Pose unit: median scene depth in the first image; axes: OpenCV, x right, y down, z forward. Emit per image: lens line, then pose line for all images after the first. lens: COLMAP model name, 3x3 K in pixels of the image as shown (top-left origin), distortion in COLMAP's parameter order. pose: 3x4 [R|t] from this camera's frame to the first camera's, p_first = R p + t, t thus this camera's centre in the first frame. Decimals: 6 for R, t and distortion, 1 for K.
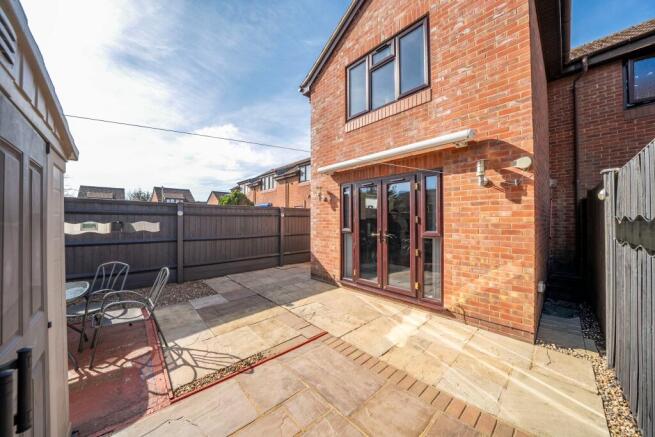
lens RADIAL K [[224.4, 0, 326.1], [0, 224.4, 219.1], [0, 0, 1]] dist [-0.023461, 0.000133]
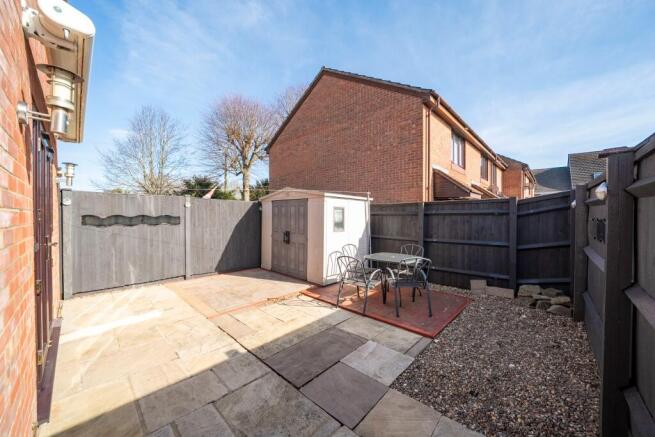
lens RADIAL K [[243.5, 0, 327.5], [0, 243.5, 218.5], [0, 0, 1]] dist [-0.012227, -0.000063]
pose [[-0.997513, 0.003207, -0.070416, -0.424474], [0.002792, 0.999978, 0.005992, 0.008160], [0.070434, 0.005781, -0.997500, 1.883207]]
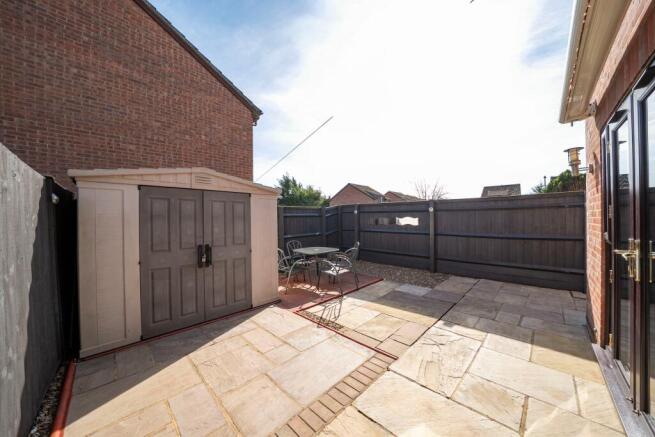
lens RADIAL K [[224.4, 0, 326.1], [0, 224.4, 219.1], [0, 0, 1]] dist [-0.023461, 0.000133]
pose [[0.053846, 0.007169, -0.998523, 0.645234], [0.017051, 0.999822, 0.008098, 0.004811], [0.998404, -0.017462, 0.053715, 0.605290]]
